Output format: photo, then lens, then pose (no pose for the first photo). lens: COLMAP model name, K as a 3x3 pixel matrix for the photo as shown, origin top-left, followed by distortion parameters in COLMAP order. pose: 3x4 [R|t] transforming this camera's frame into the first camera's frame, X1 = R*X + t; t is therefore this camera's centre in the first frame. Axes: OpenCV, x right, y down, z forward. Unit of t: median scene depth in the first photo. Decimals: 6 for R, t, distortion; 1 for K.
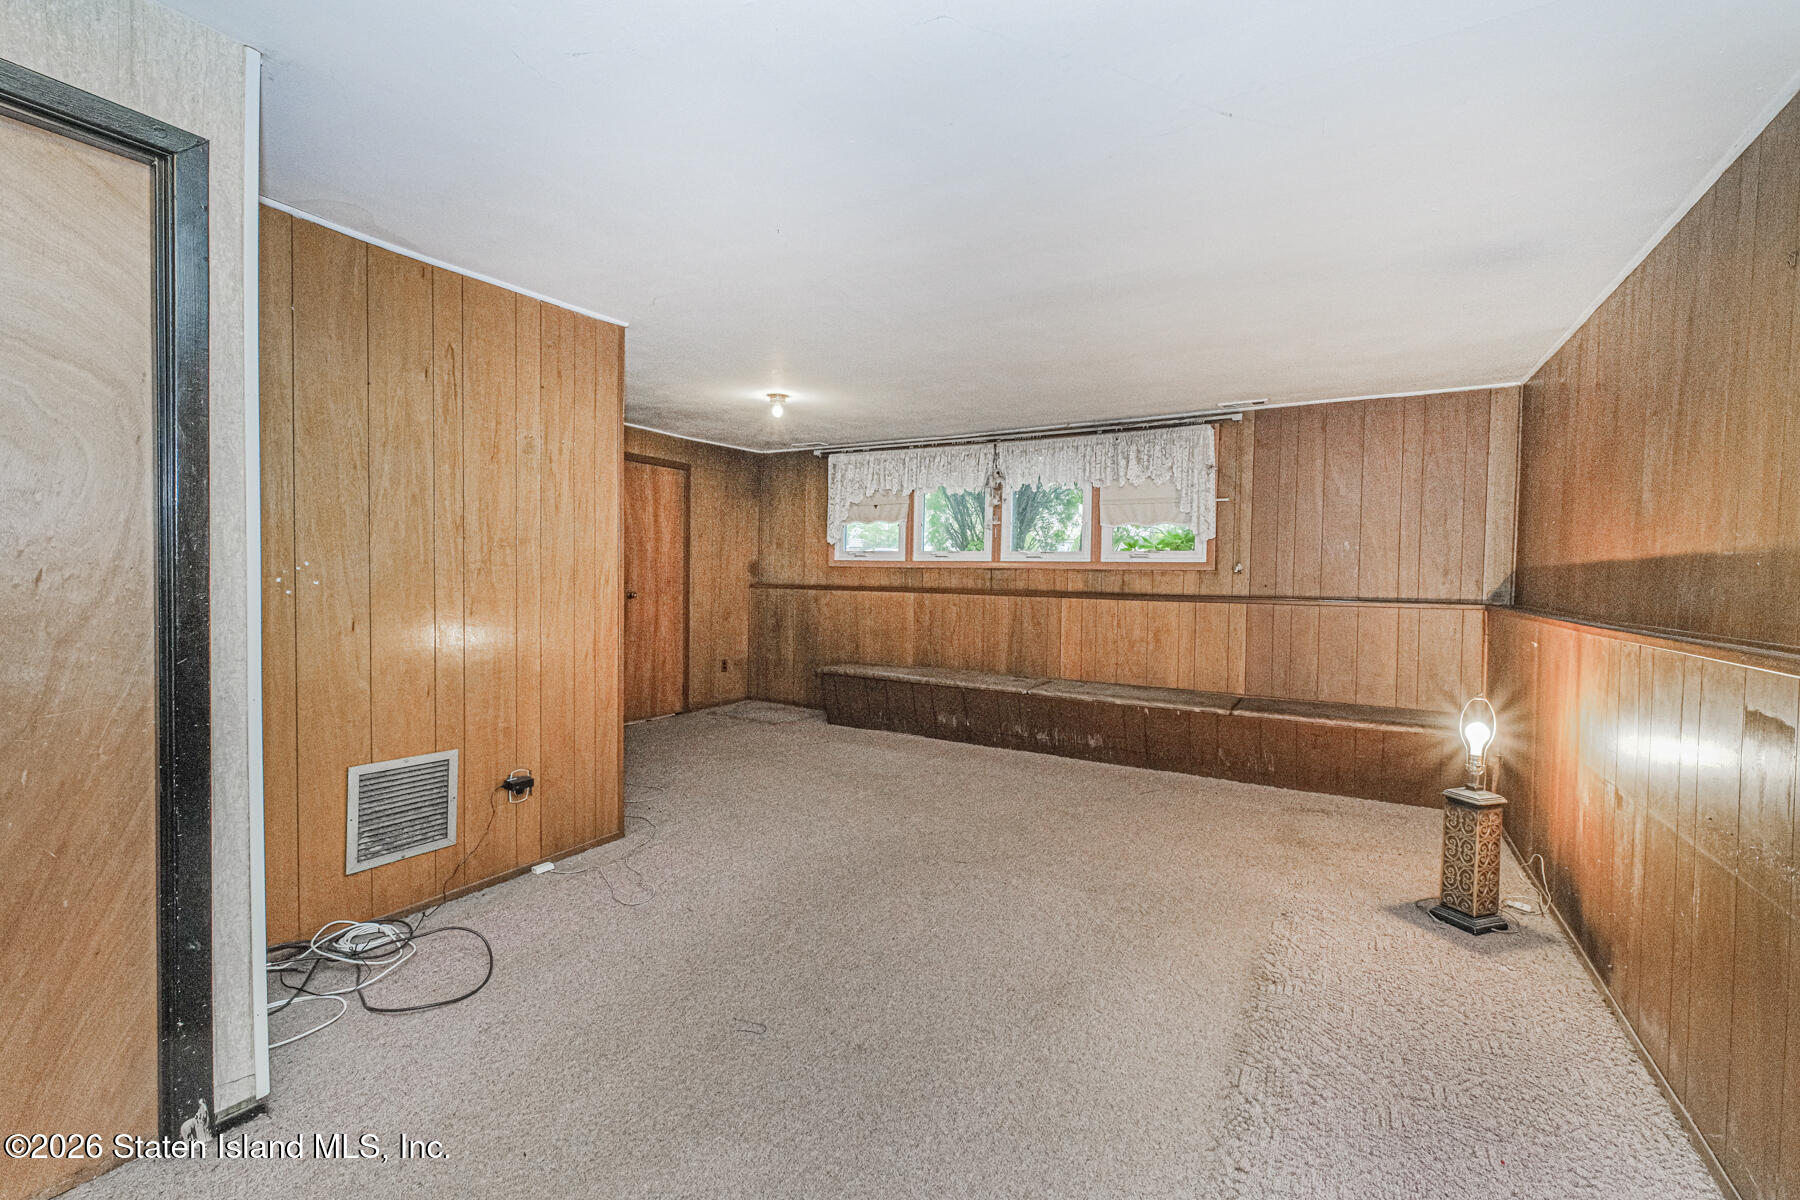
lens RADIAL K [[764.0, 0, 904.6], [0, 764.0, 599.8], [0, 0, 1]] dist [-0.000860, -0.000010]
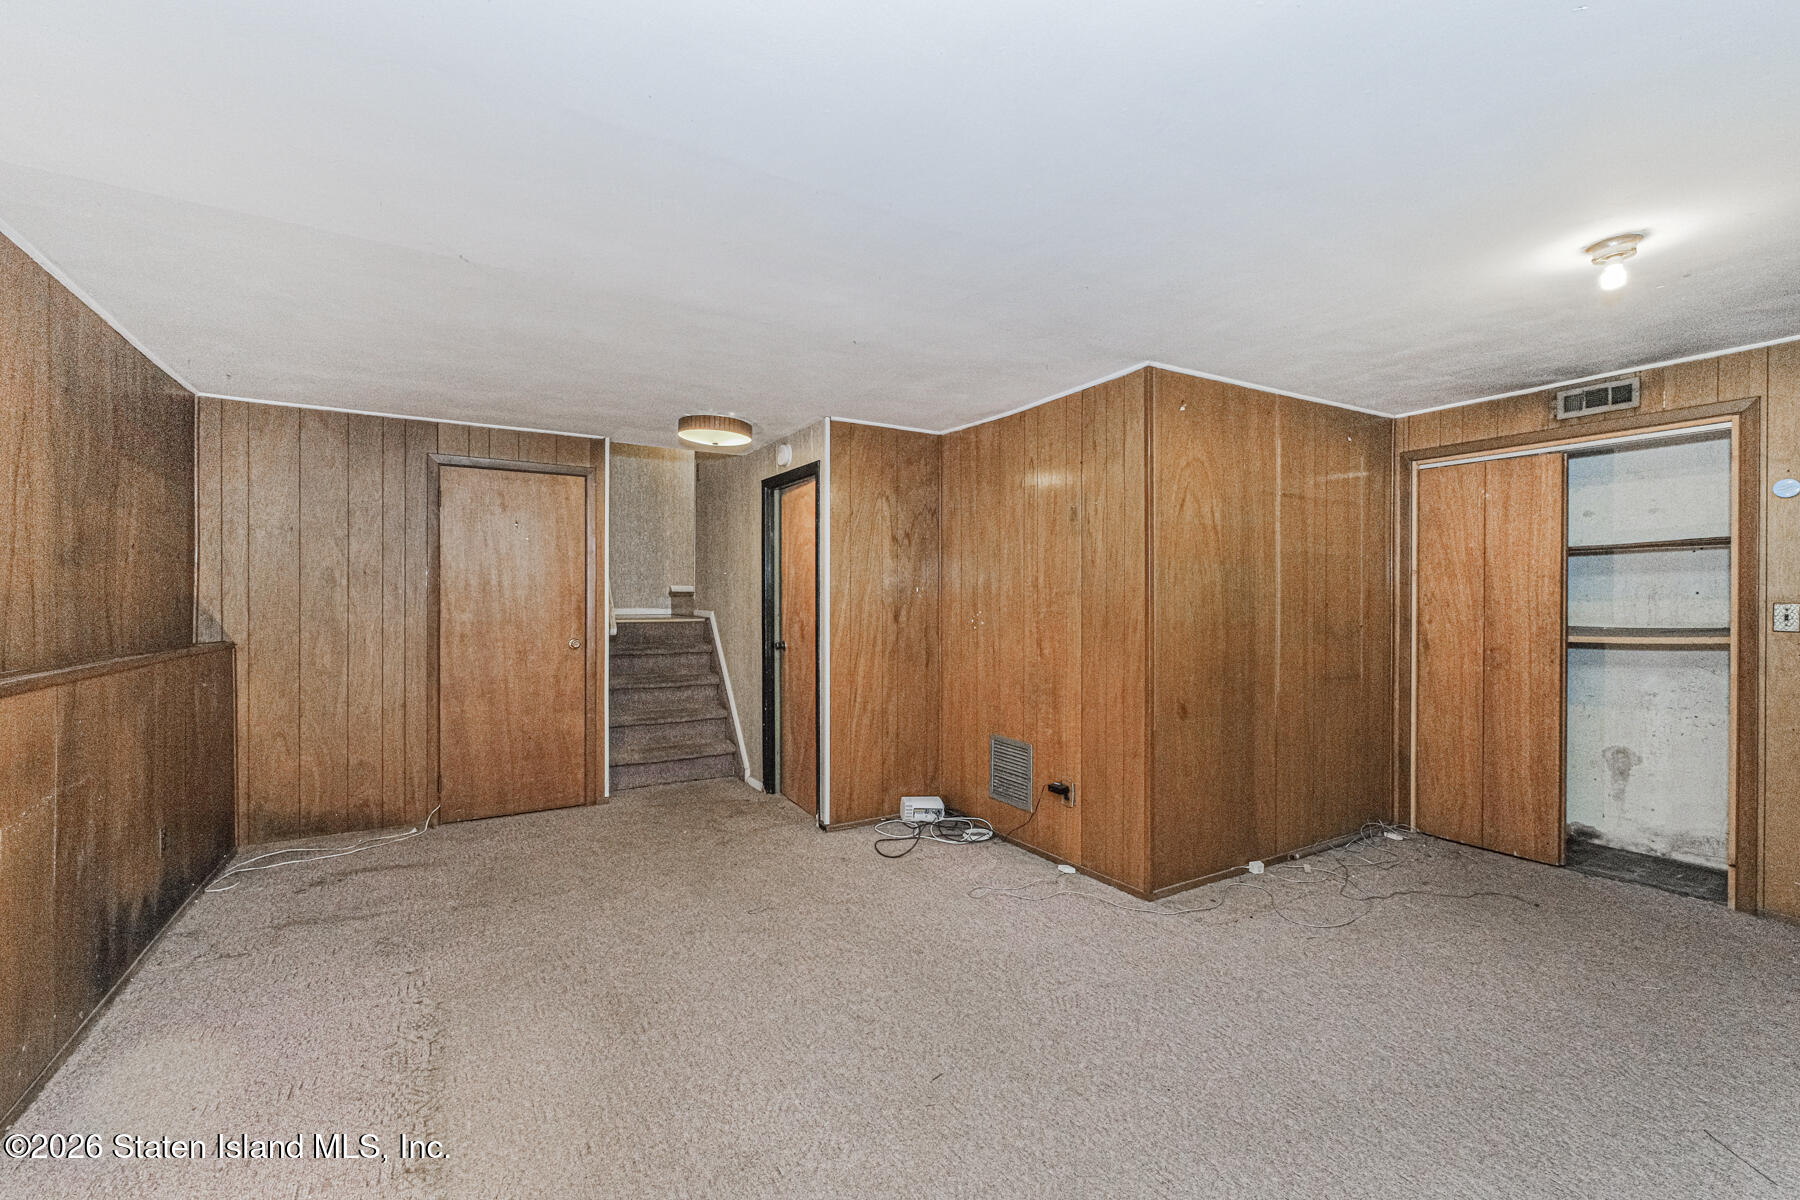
lens RADIAL K [[764.0, 0, 904.6], [0, 764.0, 599.8], [0, 0, 1]] dist [-0.000860, -0.000010]
pose [[-0.484196, -0.012096, -0.874876, 0.701729], [-0.037817, 0.999259, 0.007115, -0.065513], [0.874142, 0.036530, -0.484295, 1.364216]]
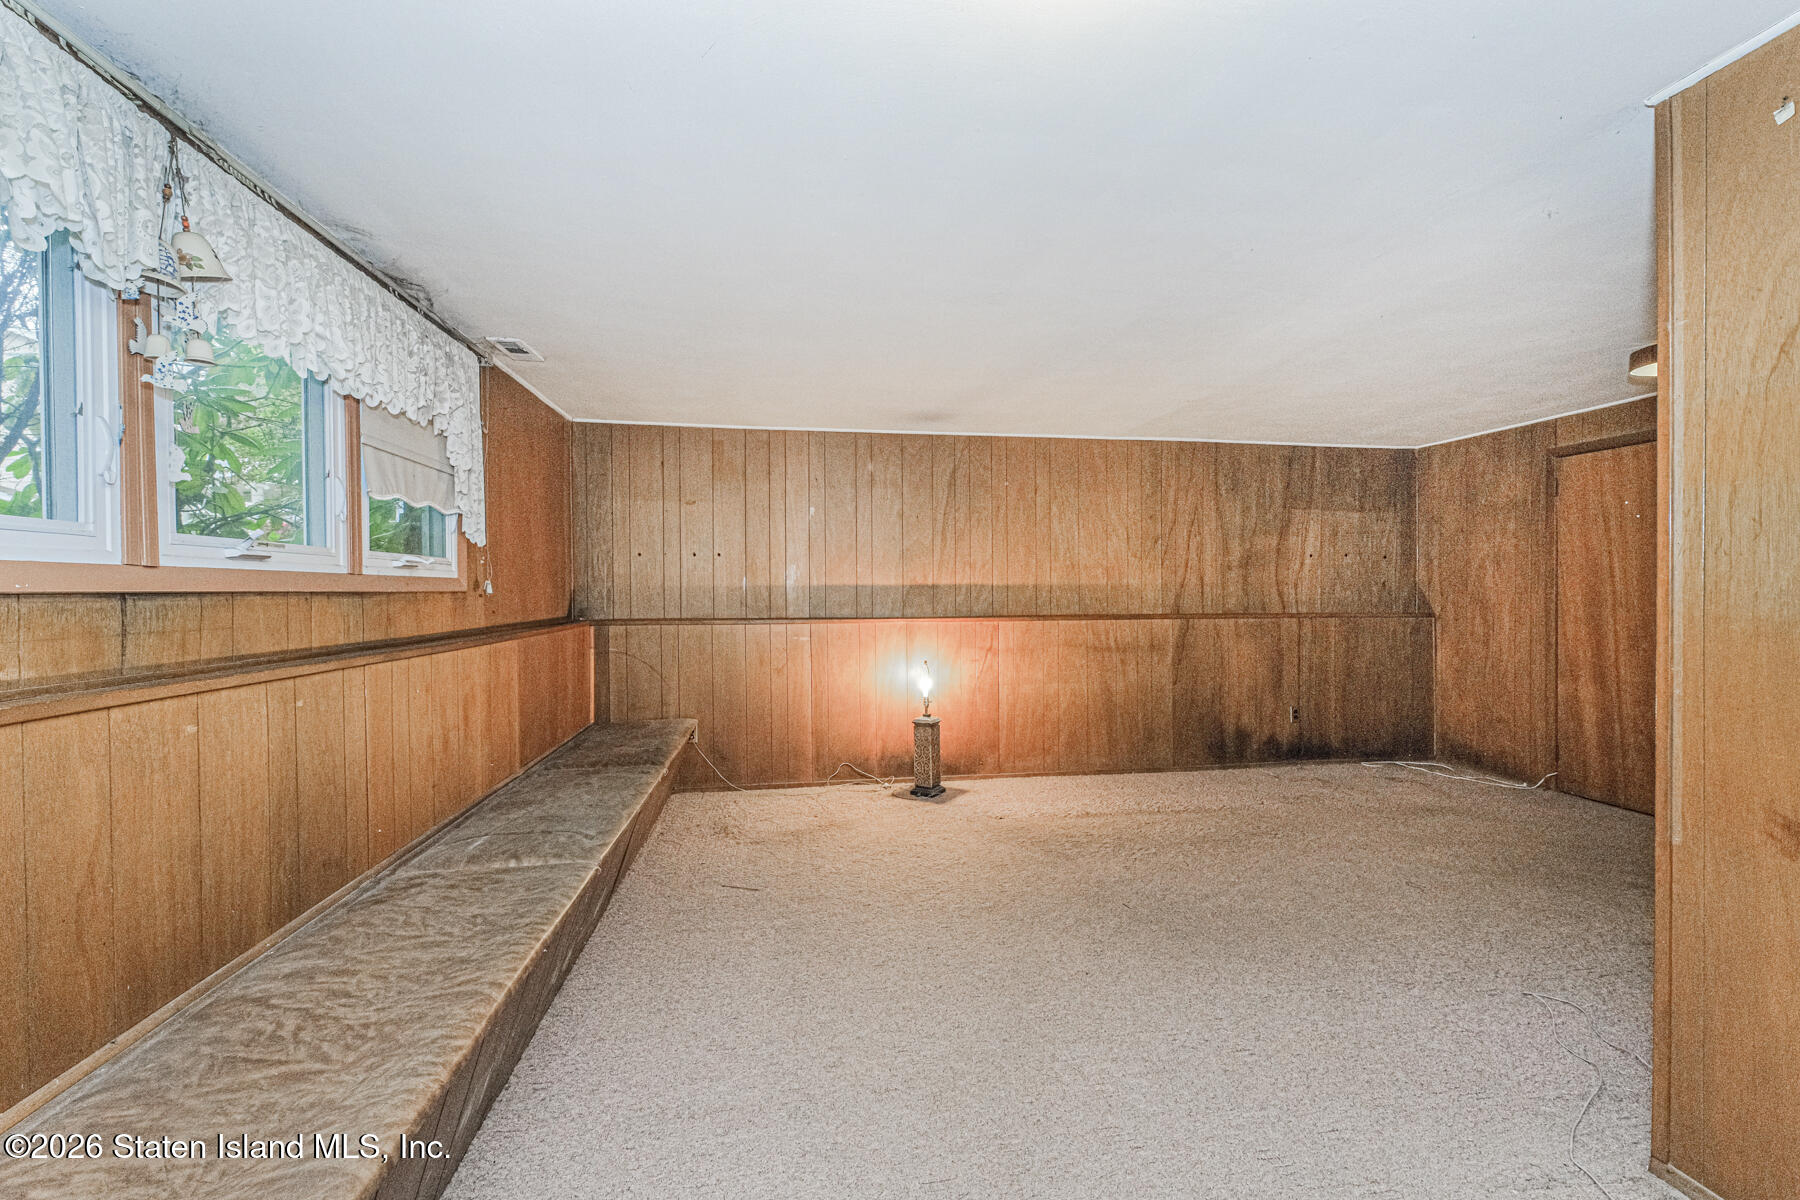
lens RADIAL K [[764.0, 0, 904.6], [0, 764.0, 599.8], [0, 0, 1]] dist [-0.000860, -0.000010]
pose [[-0.624852, -0.021862, 0.780437, -0.522951], [0.023250, 0.998643, 0.046590, -0.090164], [-0.780397, 0.047257, -0.623496, 1.903320]]
